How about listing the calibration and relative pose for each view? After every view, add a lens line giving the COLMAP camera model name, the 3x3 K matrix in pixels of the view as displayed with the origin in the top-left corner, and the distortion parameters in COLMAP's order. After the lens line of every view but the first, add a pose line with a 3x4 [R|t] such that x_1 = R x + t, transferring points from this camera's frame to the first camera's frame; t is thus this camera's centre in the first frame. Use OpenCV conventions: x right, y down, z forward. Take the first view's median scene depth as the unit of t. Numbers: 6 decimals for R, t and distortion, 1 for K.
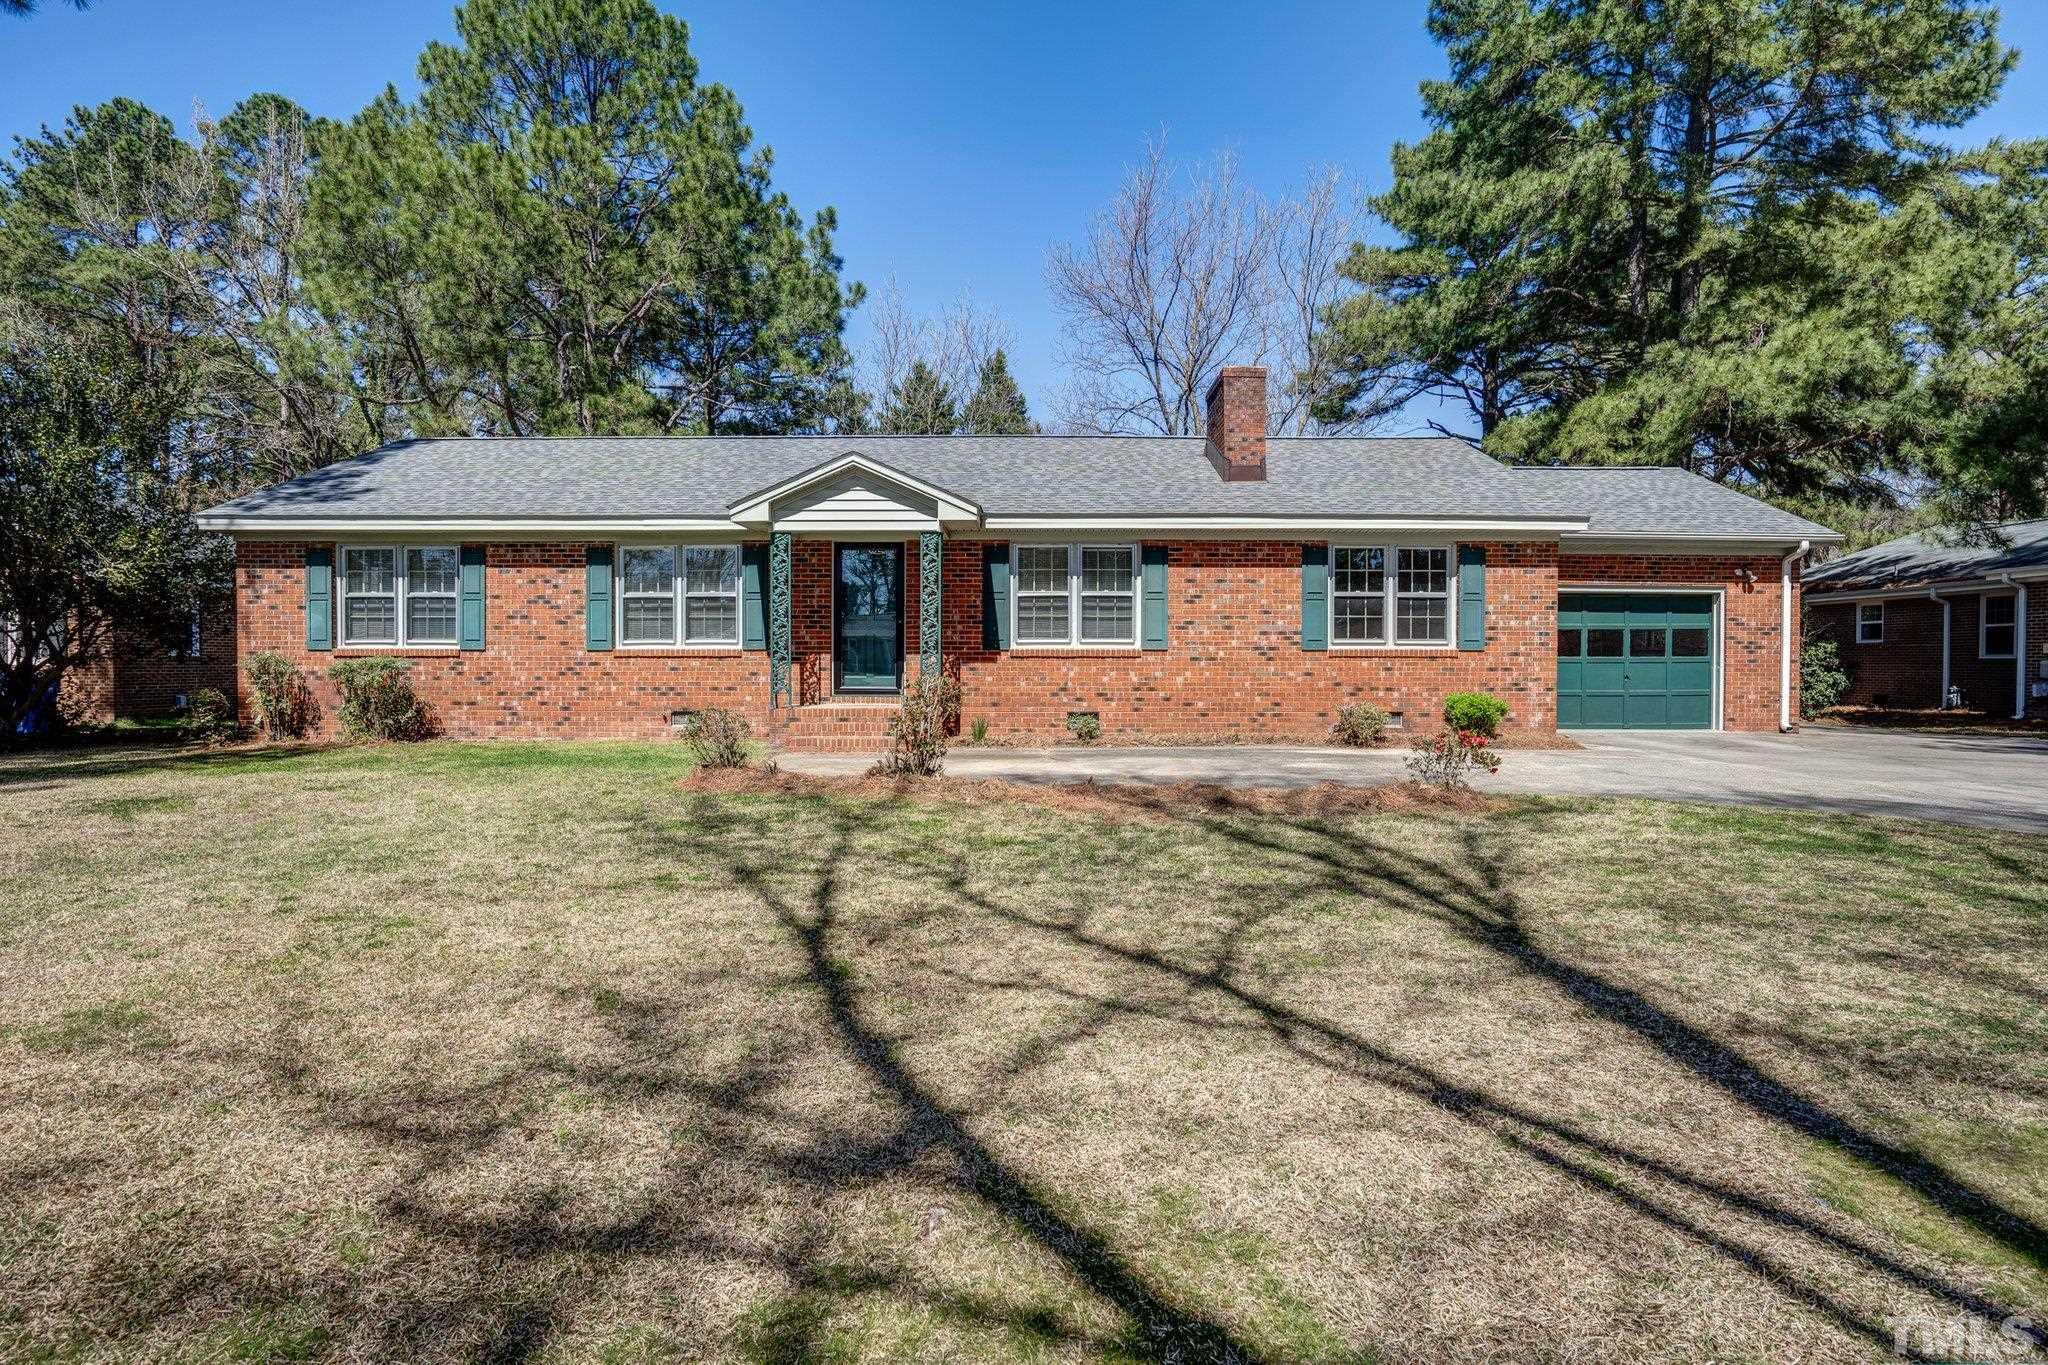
lens RADIAL K [[1021.0, 0, 1019.7], [0, 1021.0, 681.3], [0, 0, 1]] dist [-0.033344, 0.000837]
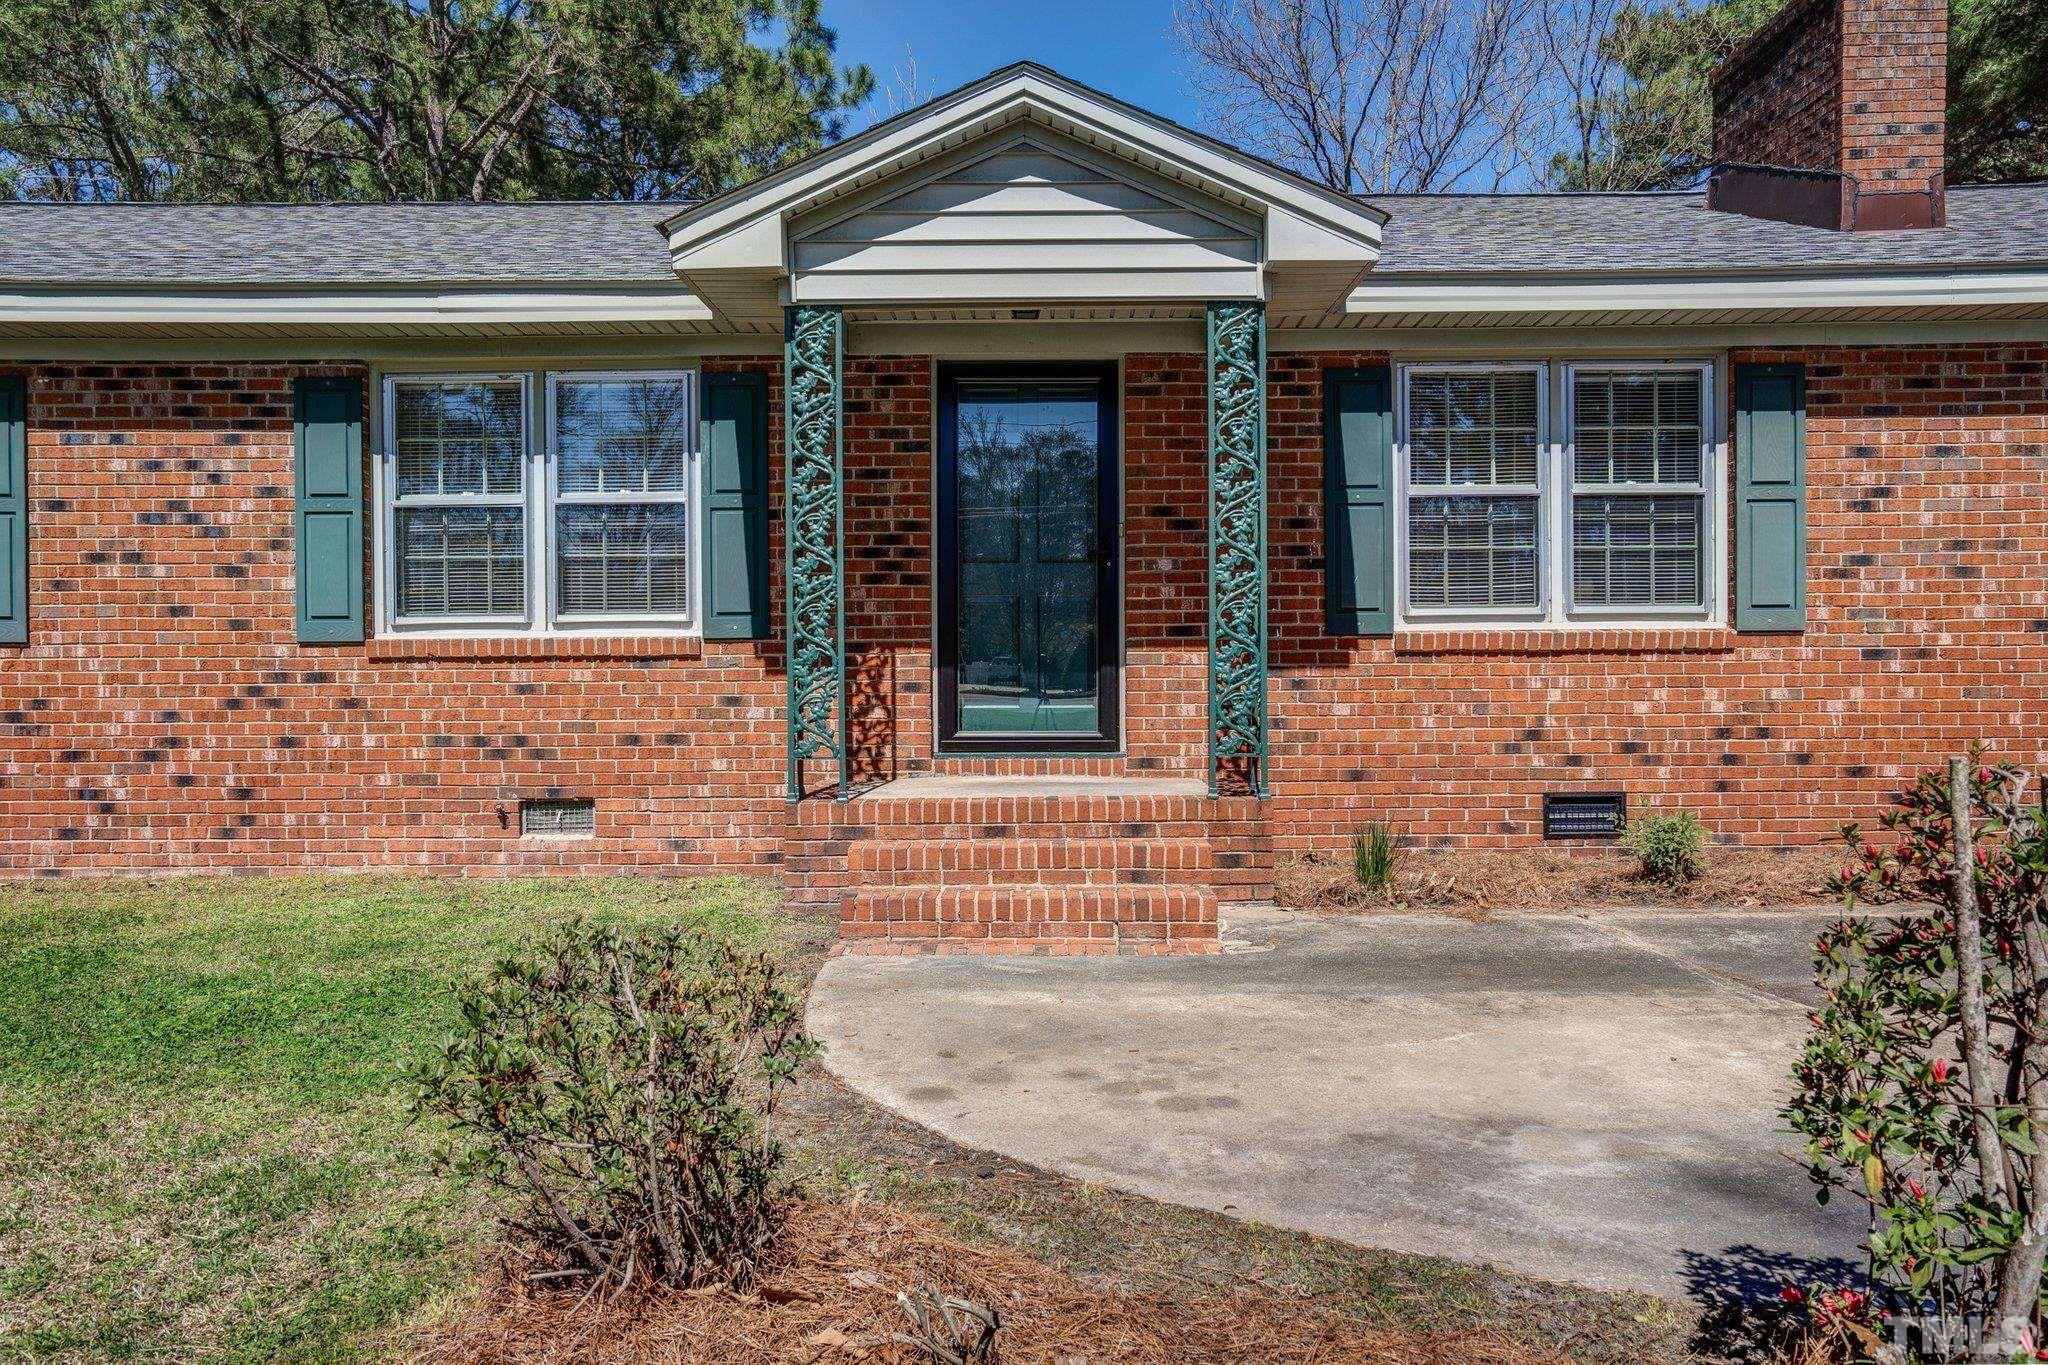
lens RADIAL K [[1265.5, 0, 1024.0], [0, 1265.5, 682.5], [0, 0, 1]] dist [0.007307, 0.002021]
pose [[0.999974, -0.007214, 0.000451, -0.150089], [0.007215, 0.999968, -0.003351, -0.011847], [-0.000427, 0.003354, 0.999994, 0.516614]]
